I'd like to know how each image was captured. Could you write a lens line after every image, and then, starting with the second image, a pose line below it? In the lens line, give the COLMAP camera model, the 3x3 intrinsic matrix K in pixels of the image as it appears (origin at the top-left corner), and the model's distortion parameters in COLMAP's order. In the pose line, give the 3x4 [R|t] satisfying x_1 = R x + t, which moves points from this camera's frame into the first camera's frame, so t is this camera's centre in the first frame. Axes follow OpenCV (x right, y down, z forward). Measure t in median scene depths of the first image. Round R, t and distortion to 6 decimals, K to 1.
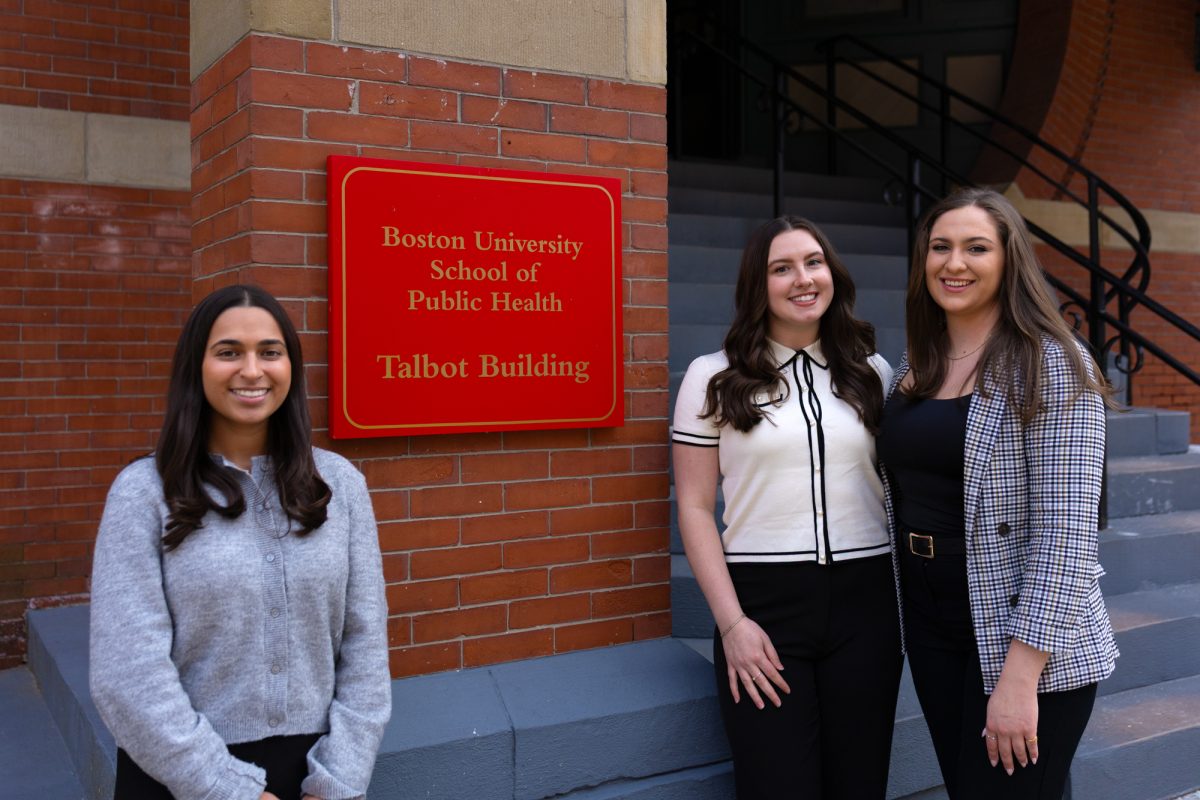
lens RADIAL K [[1172.2, 0, 599.4], [0, 1172.2, 395.8], [0, 0, 1]] dist [0.009250, 0.000000]
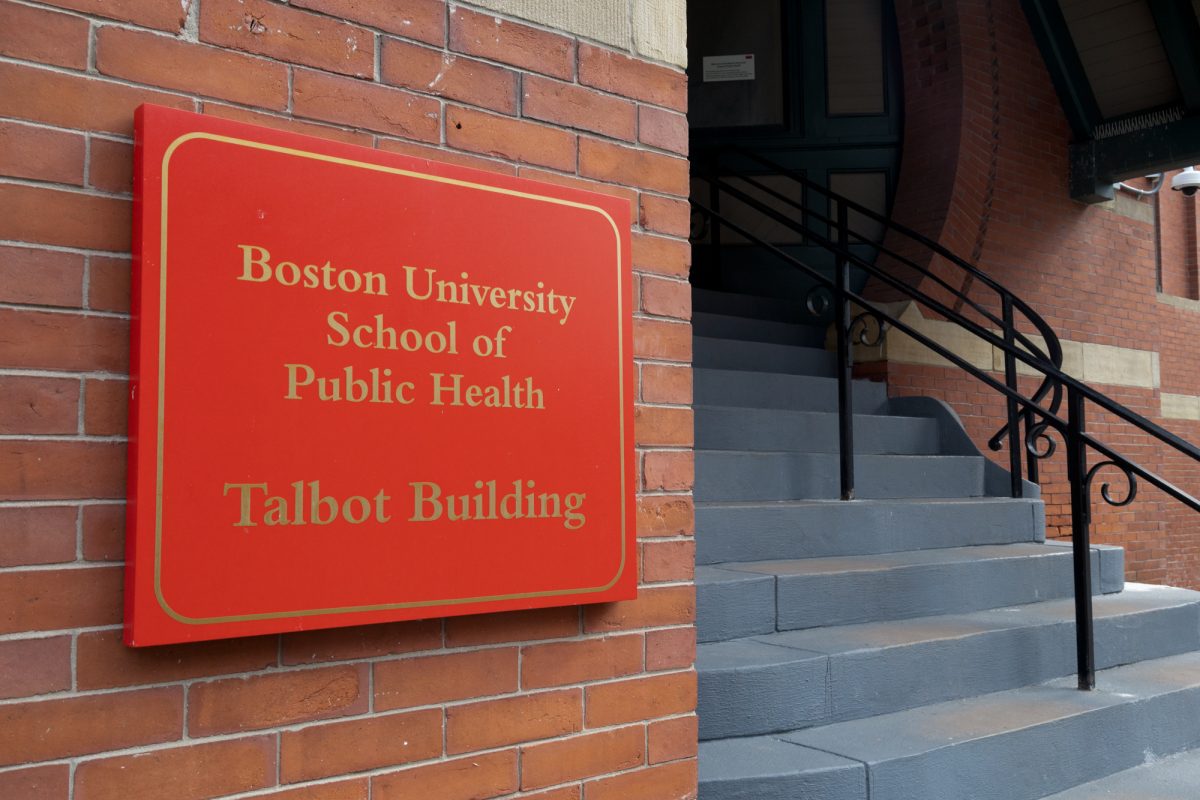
lens RADIAL K [[1172.2, 0, 606.8], [0, 1172.2, 419.8], [0, 0, 1]] dist [0.009250, 0.000000]
pose [[0.989643, 0.004526, 0.143479, -0.088026], [0.008640, 0.995813, -0.091010, -0.012339], [-0.143290, 0.091307, 0.985460, 0.418964]]
